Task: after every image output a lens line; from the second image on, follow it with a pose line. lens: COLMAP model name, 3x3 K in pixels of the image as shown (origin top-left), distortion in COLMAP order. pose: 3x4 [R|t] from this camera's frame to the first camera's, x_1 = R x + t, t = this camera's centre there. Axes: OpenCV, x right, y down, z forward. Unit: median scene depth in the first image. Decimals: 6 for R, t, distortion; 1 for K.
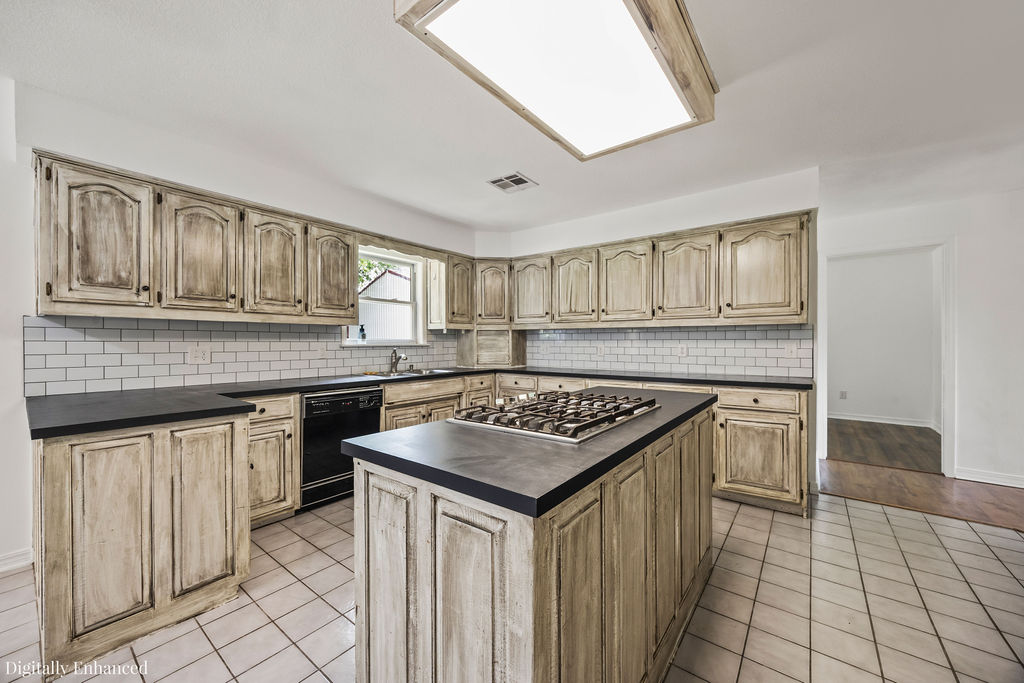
lens RADIAL K [[389.5, 0, 510.0], [0, 389.5, 344.5], [0, 0, 1]] dist [-0.004047, -0.000216]
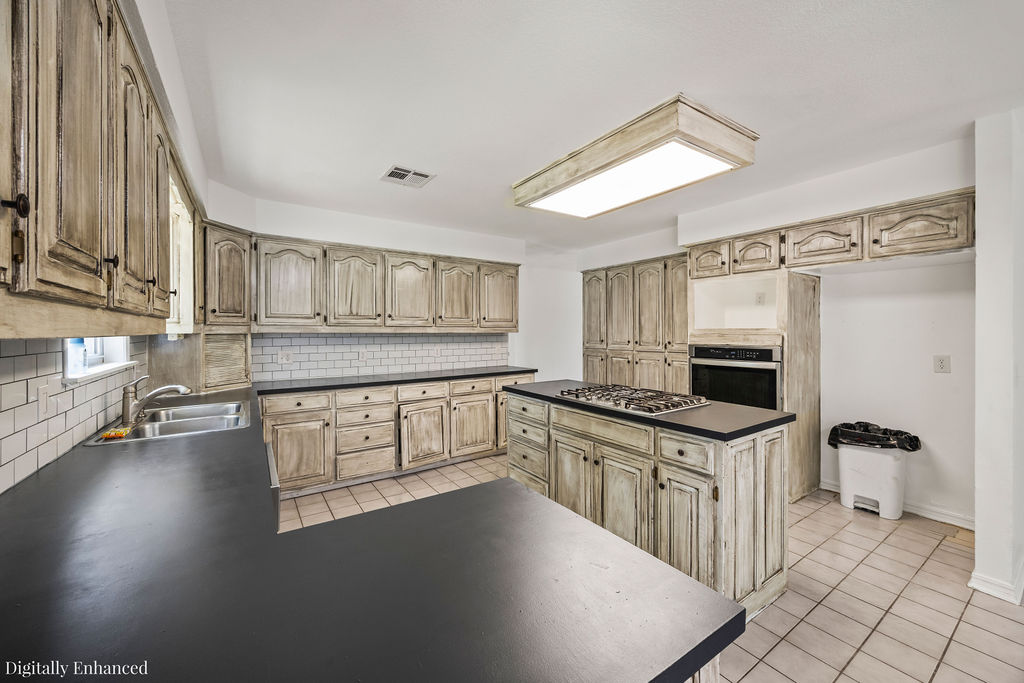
lens RADIAL K [[389.5, 0, 509.3], [0, 389.5, 334.2], [0, 0, 1]] dist [-0.004047, -0.000216]
pose [[0.315531, -0.006128, 0.948896, -0.731141], [0.008401, 0.999958, 0.003665, -0.048400], [-0.948878, 0.006815, 0.315569, 0.463296]]
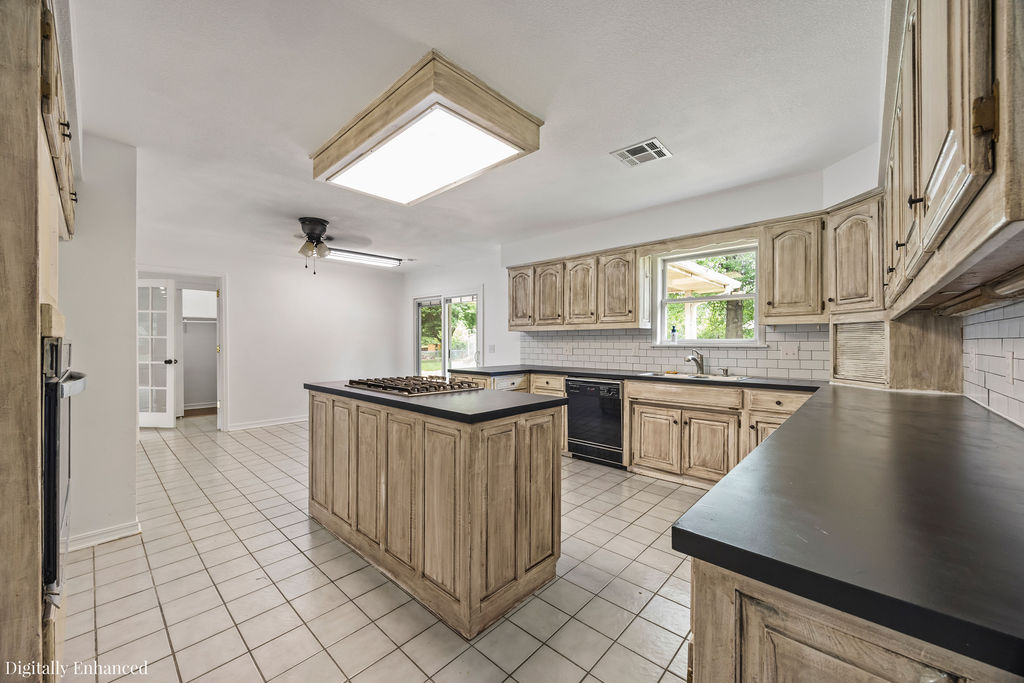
lens RADIAL K [[389.5, 0, 504.4], [0, 389.5, 344.9], [0, 0, 1]] dist [-0.004047, -0.000216]
pose [[-0.096977, 0.007376, -0.995259, 0.817836], [-0.007643, 0.999938, 0.008155, -0.005645], [0.995257, 0.008398, -0.096915, 0.743185]]
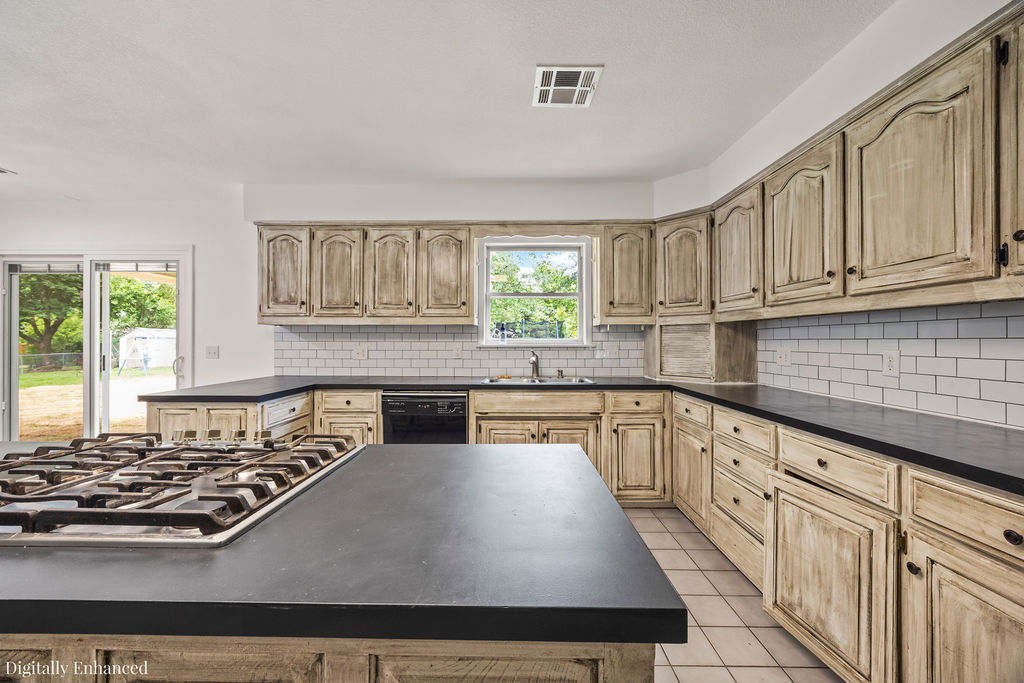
lens RADIAL K [[389.5, 0, 508.3], [0, 389.5, 340.7], [0, 0, 1]] dist [-0.004047, -0.000216]
pose [[0.597874, 0.000551, -0.801590, 0.421582], [-0.006784, 0.999967, -0.004373, -0.006557], [0.801562, 0.008052, 0.597858, 0.527670]]
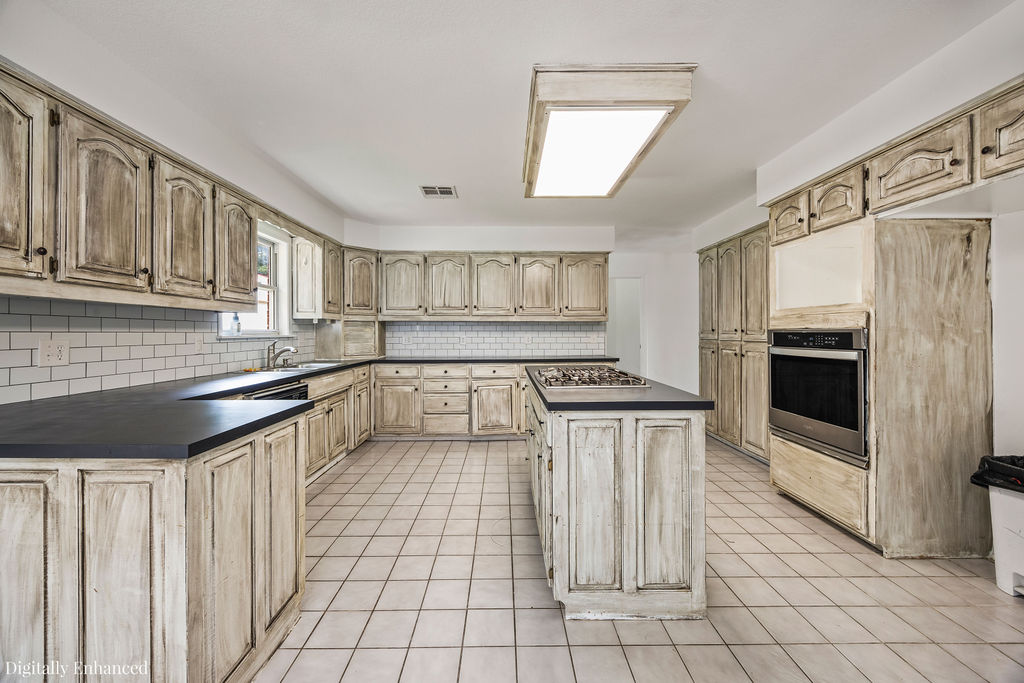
lens RADIAL K [[389.5, 0, 510.6], [0, 389.5, 332.9], [0, 0, 1]] dist [-0.004047, -0.000216]
pose [[0.780211, 0.000067, 0.625516, -0.506271], [0.004080, 0.999978, -0.005197, 0.000398], [-0.625503, 0.006606, 0.780194, -0.006607]]
